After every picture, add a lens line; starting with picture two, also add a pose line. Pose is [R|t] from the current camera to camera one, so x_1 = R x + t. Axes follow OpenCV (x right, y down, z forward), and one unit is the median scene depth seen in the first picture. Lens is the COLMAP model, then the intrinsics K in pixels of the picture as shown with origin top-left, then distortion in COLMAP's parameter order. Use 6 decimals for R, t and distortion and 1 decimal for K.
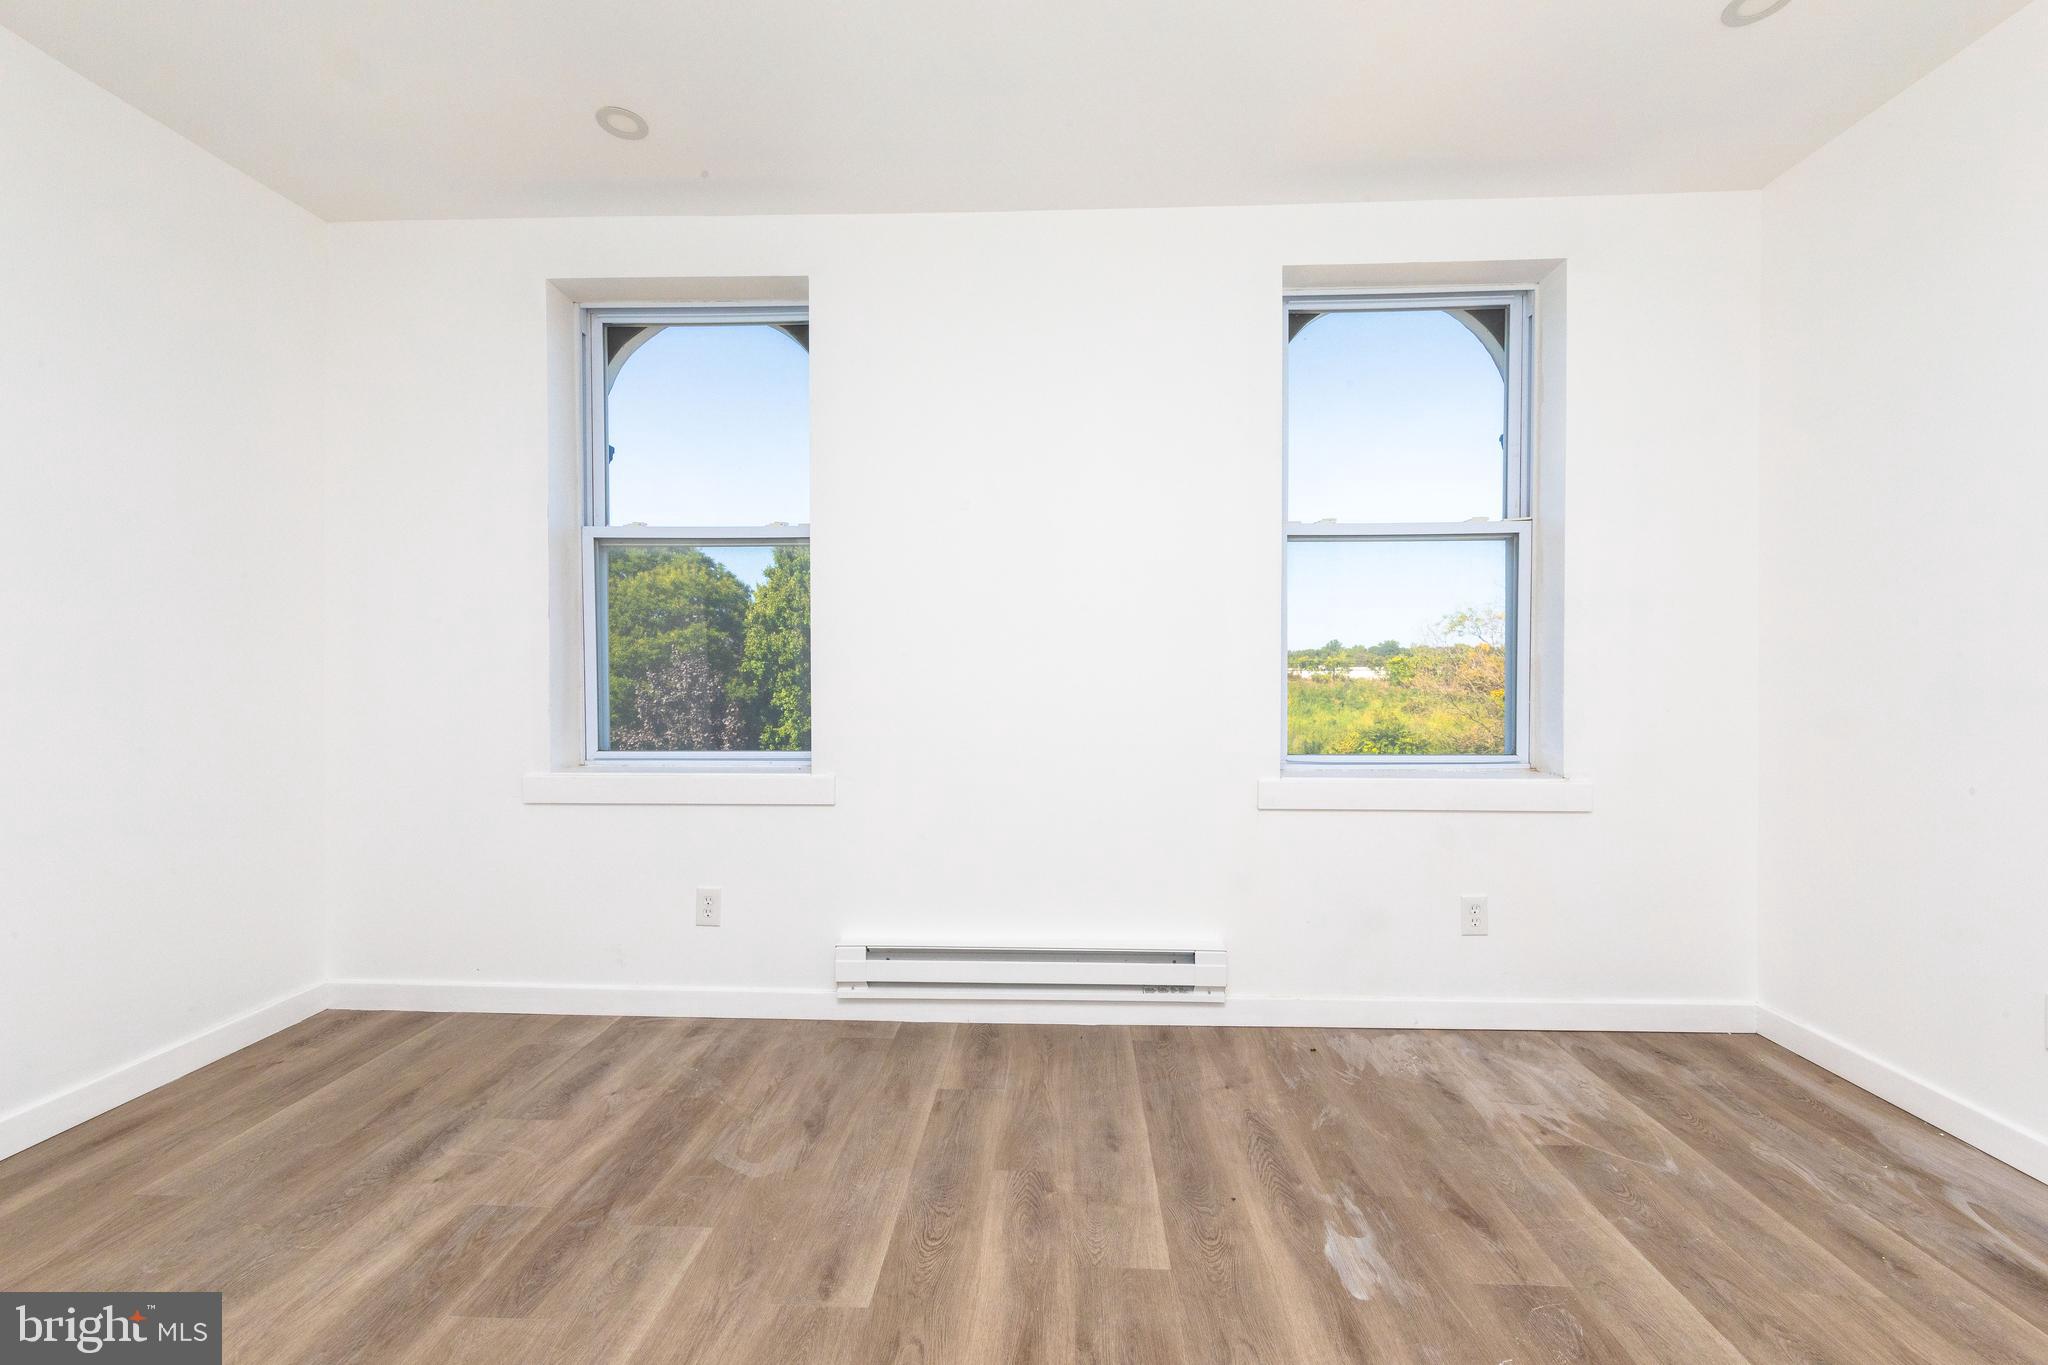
lens RADIAL K [[856.7, 0, 1024.0], [0, 856.7, 682.5], [0, 0, 1]] dist [0.006475, -0.000493]
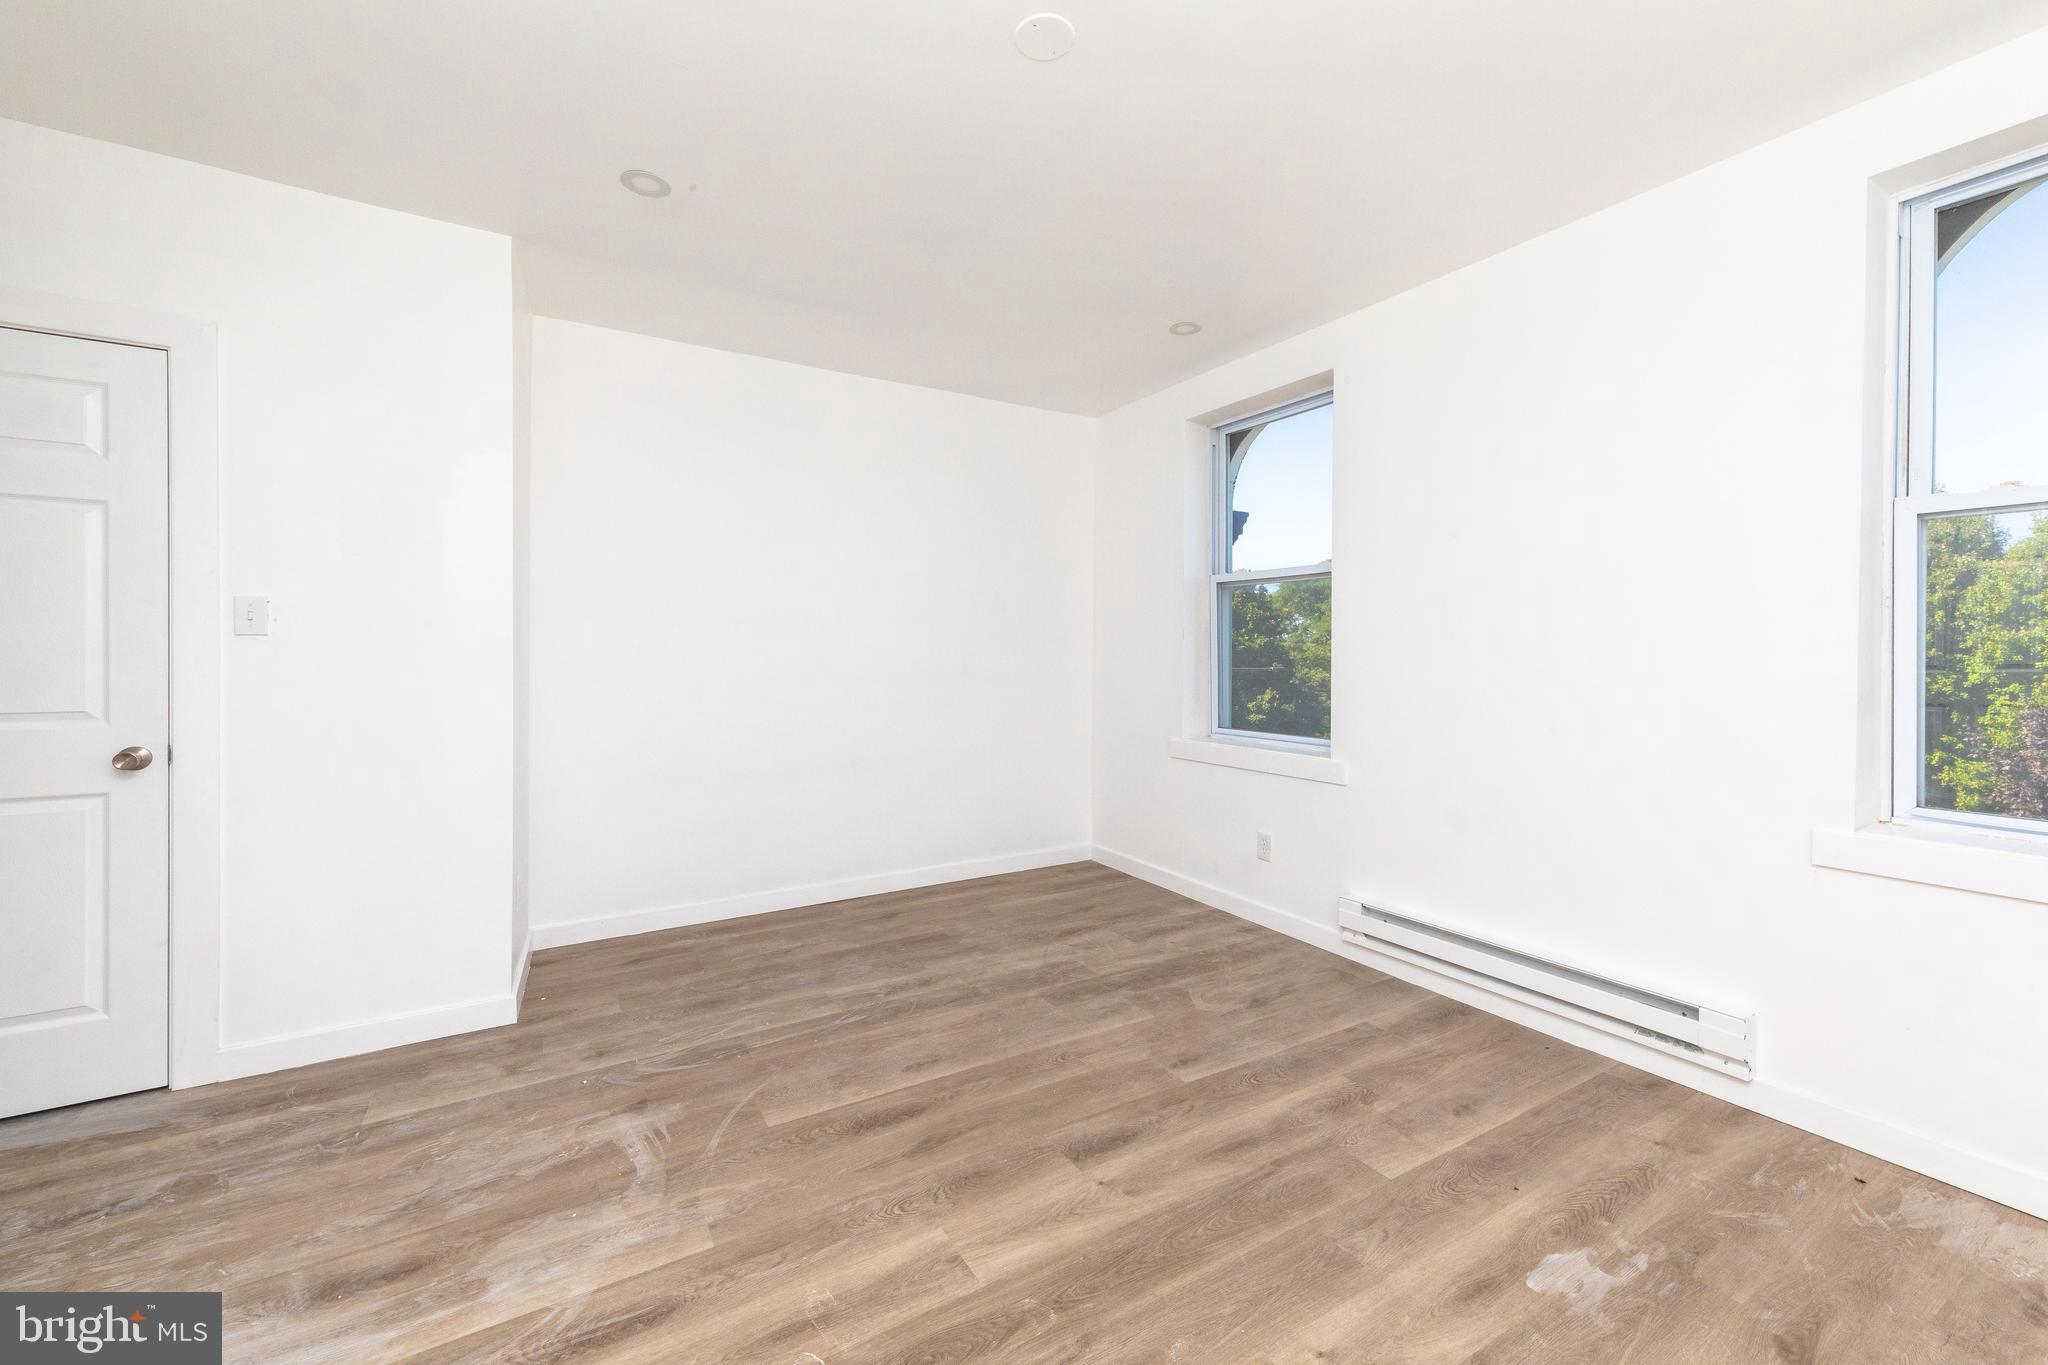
lens RADIAL K [[856.7, 0, 1024.0], [0, 856.7, 682.5], [0, 0, 1]] dist [0.006475, -0.000493]
pose [[0.537644, 0.034970, -0.842446, 0.674400], [-0.019876, 0.999388, 0.028800, -0.040444], [0.842937, 0.001260, 0.538010, -0.080522]]
